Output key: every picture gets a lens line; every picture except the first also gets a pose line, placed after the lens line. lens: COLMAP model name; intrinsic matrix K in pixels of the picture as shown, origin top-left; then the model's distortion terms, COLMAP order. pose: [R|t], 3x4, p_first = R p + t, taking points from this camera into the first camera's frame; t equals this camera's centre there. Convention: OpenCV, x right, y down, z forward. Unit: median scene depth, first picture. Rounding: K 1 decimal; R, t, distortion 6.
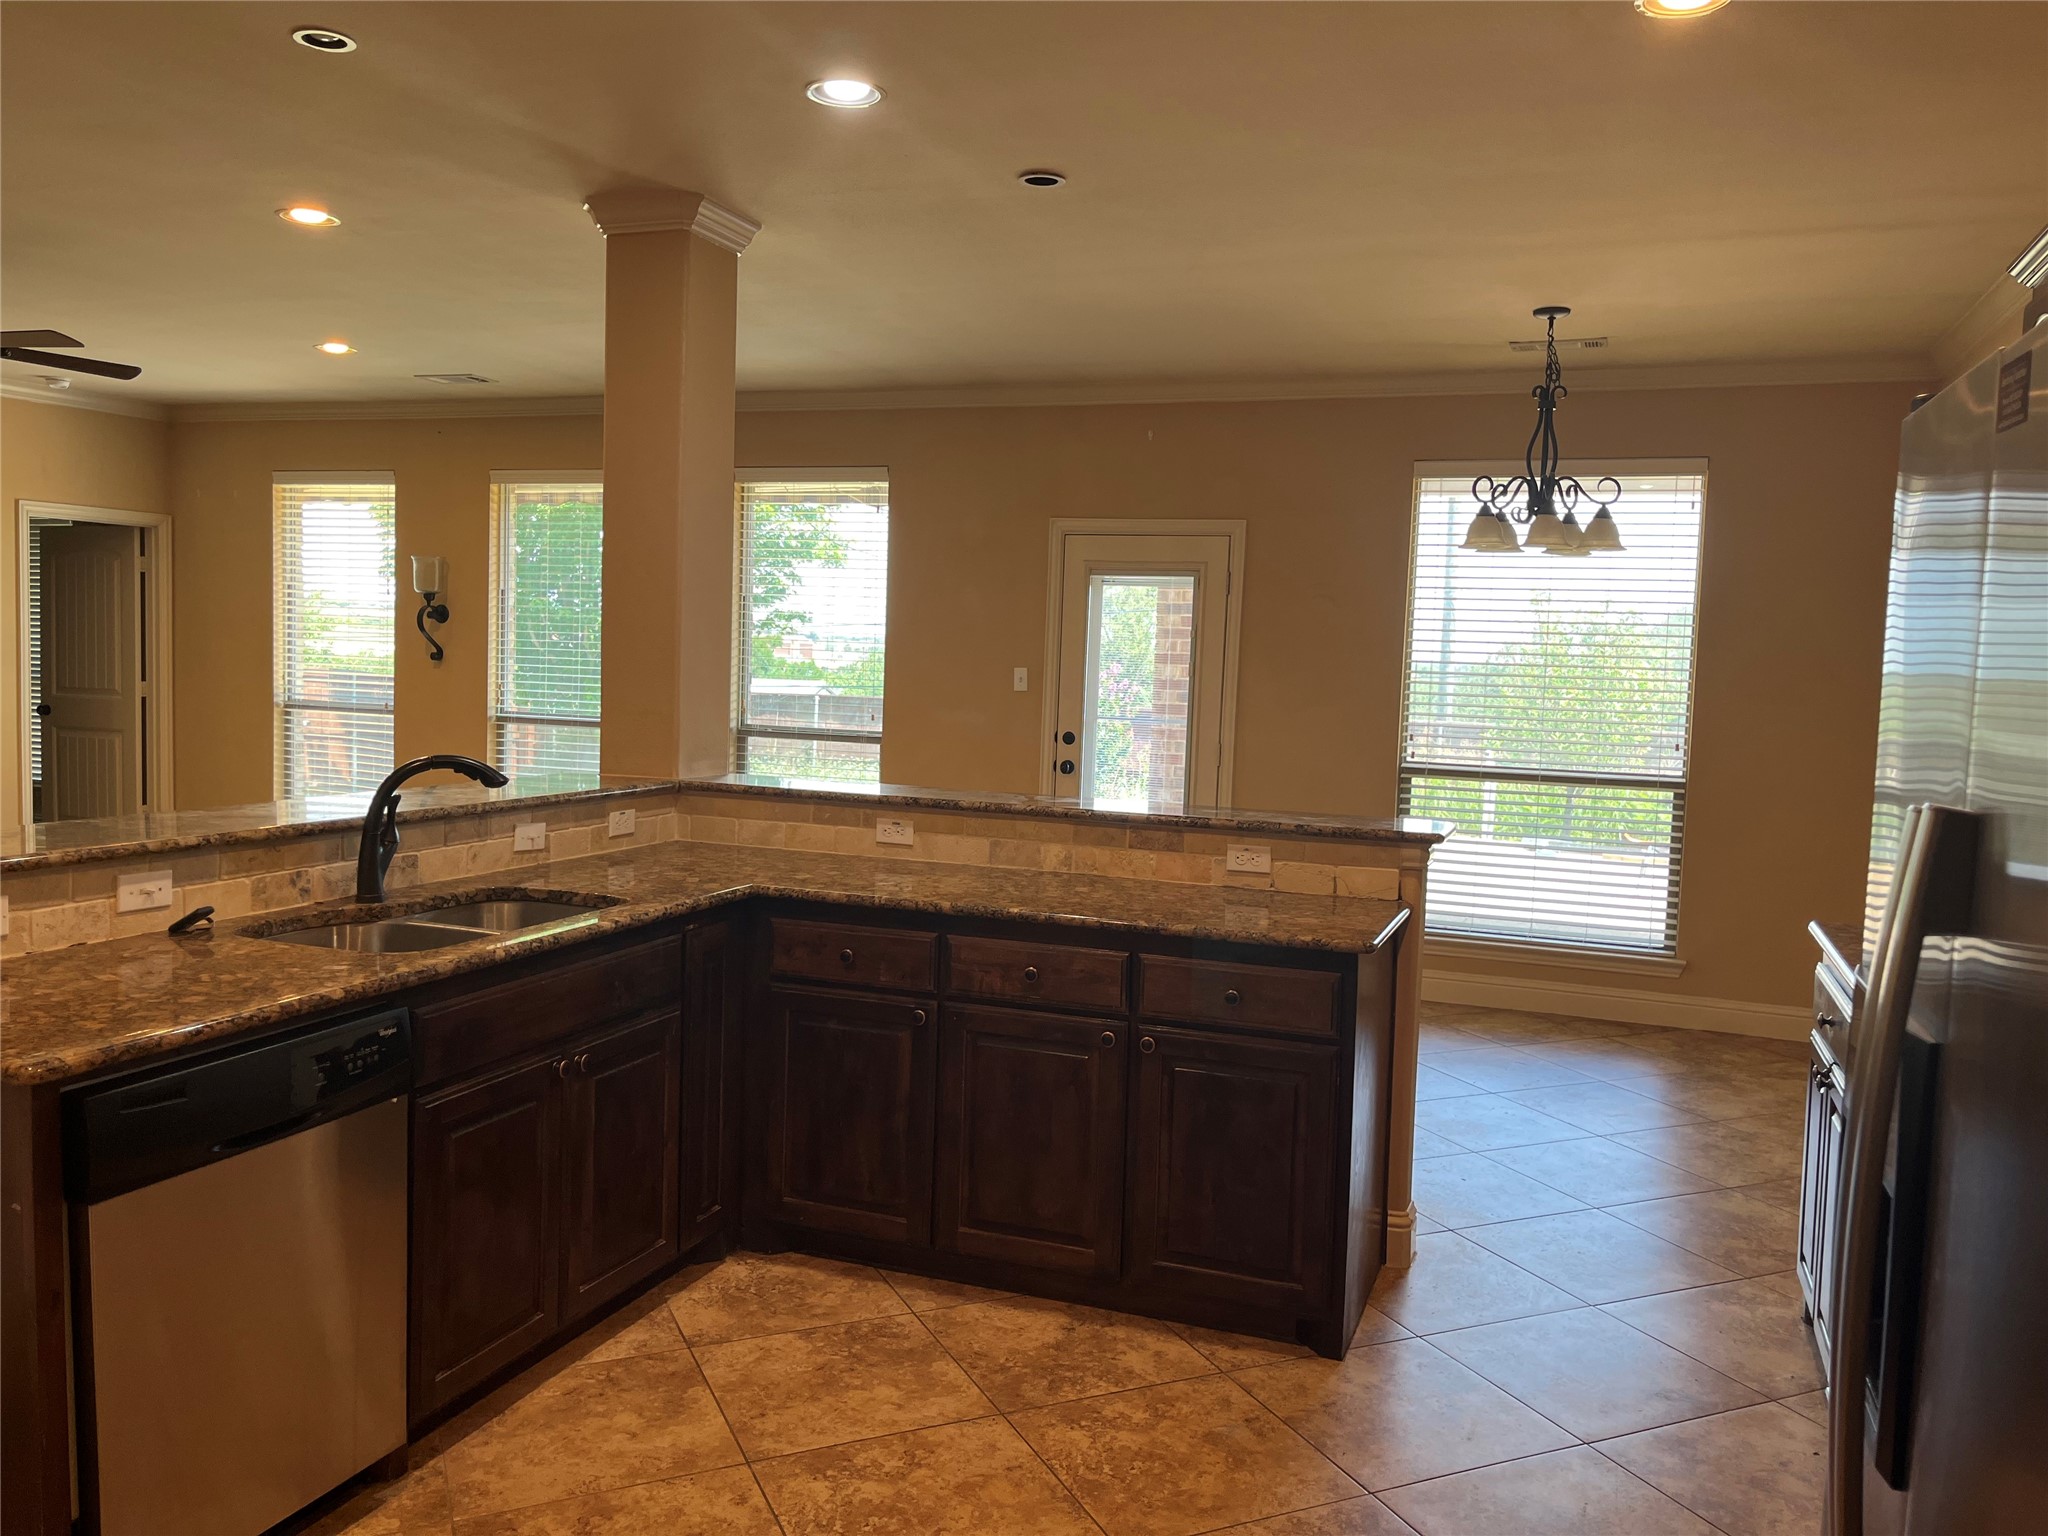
lens RADIAL K [[1586.5, 0, 1037.4], [0, 1586.5, 784.0], [0, 0, 1]] dist [0.009701, -0.005468]
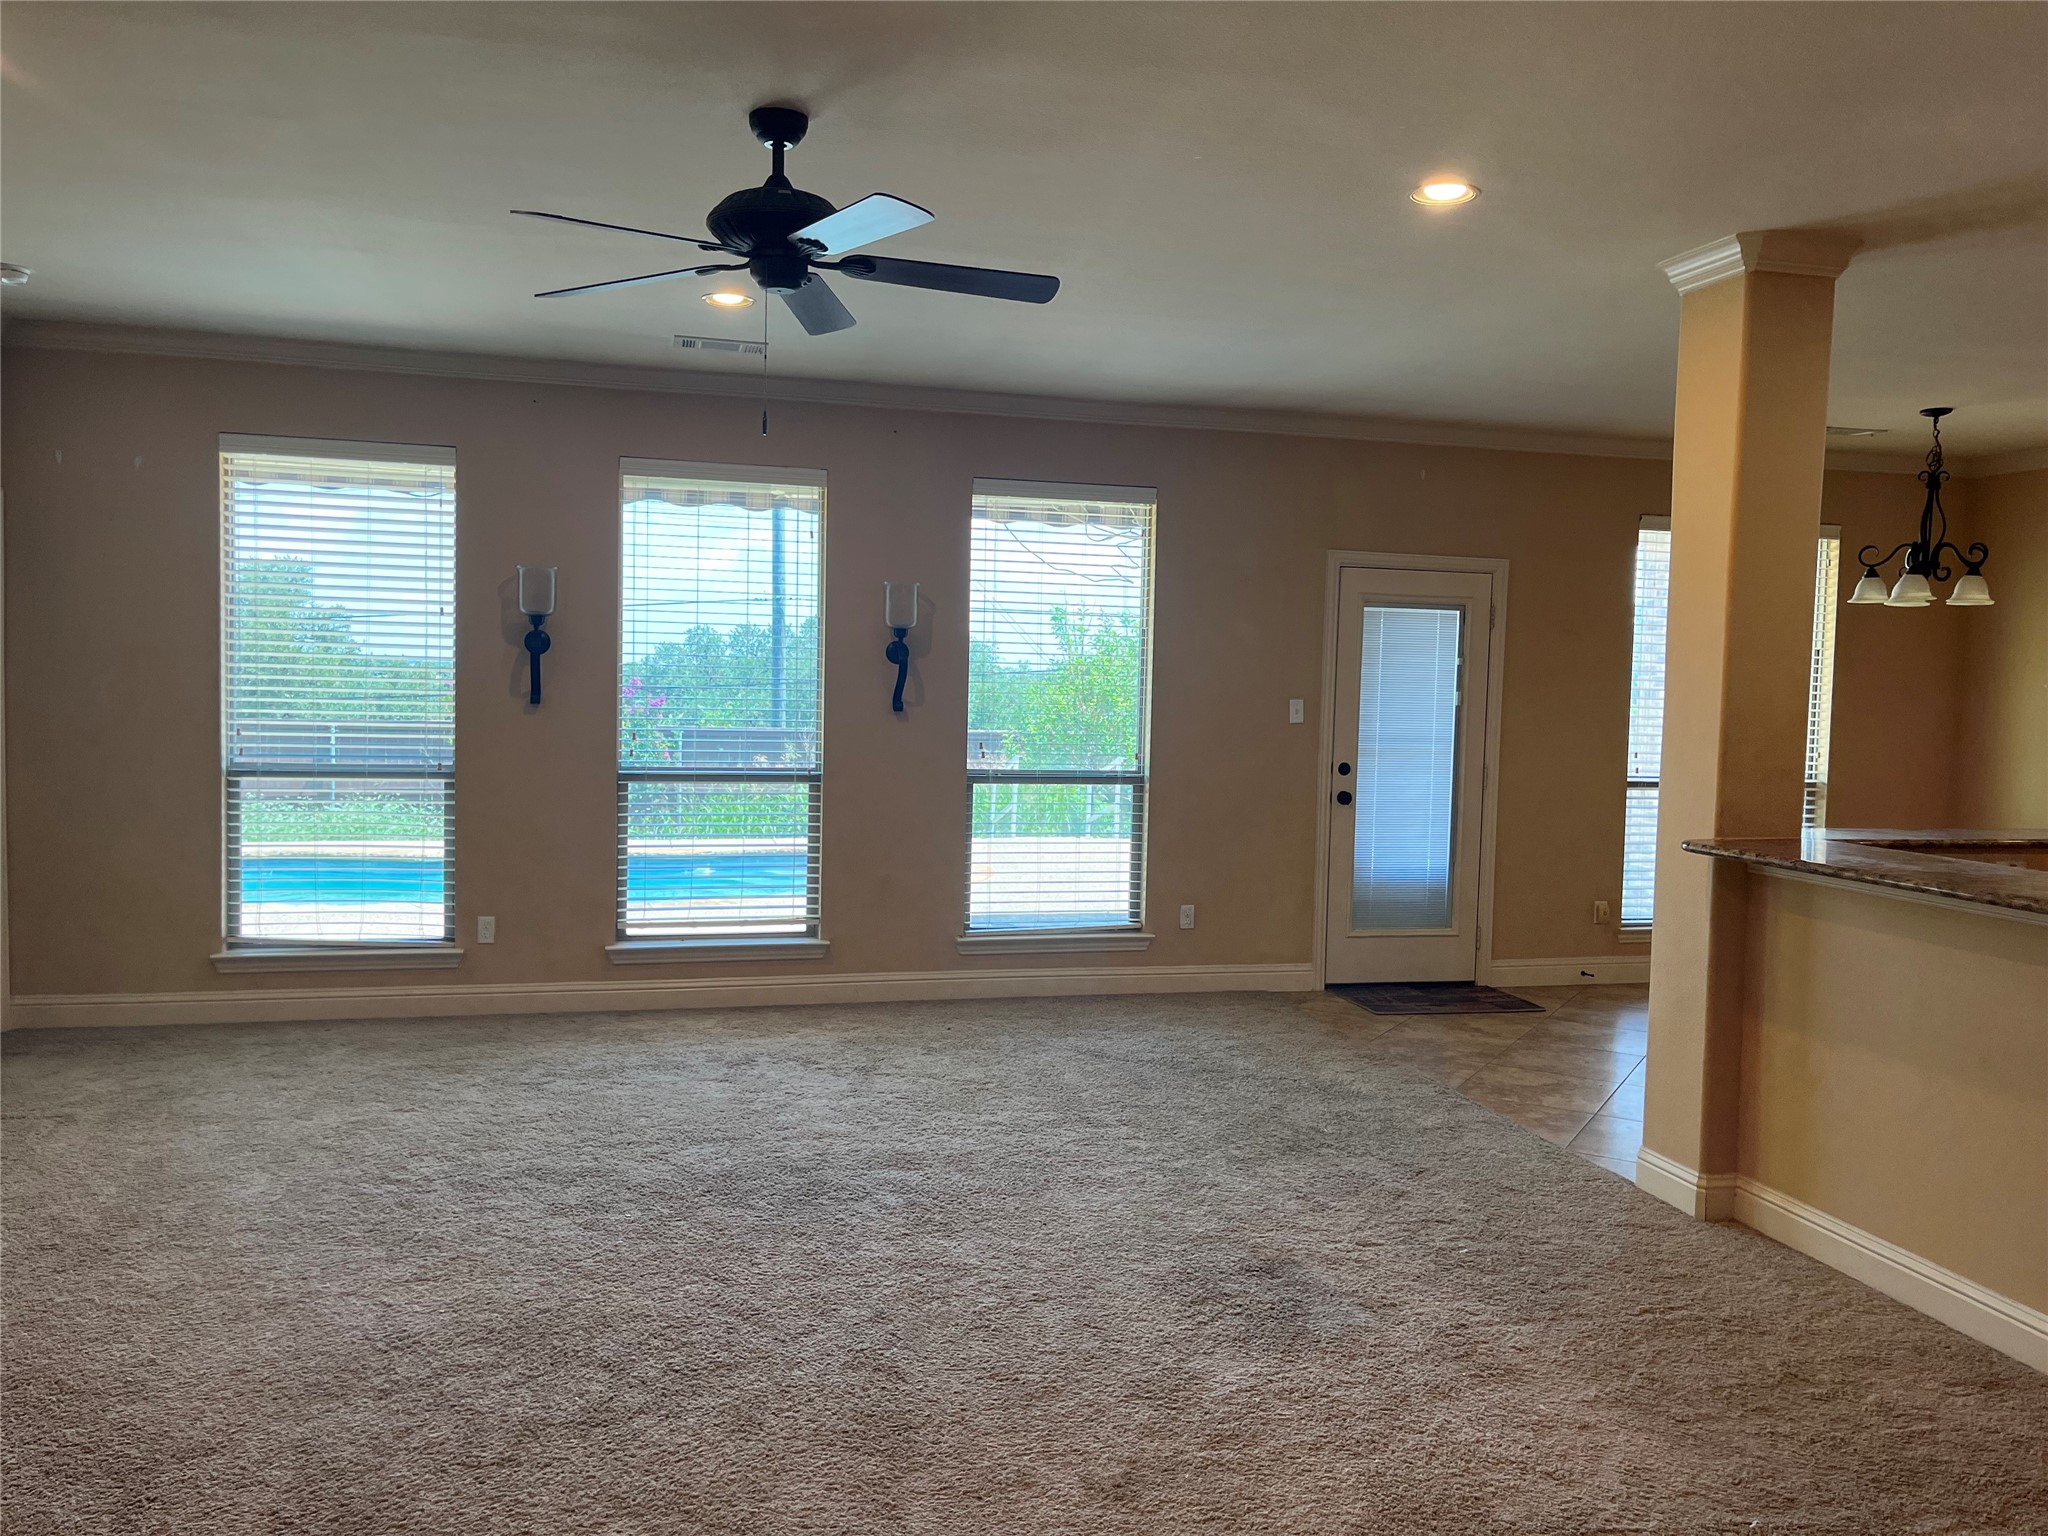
lens RADIAL K [[1586.5, 0, 1071.4], [0, 1586.5, 788.3], [0, 0, 1]] dist [0.009701, -0.005468]
pose [[0.813851, -0.054553, 0.578507, -0.606655], [0.051864, 0.998429, 0.021189, -0.040133], [-0.578754, 0.012760, 0.815402, 0.236065]]
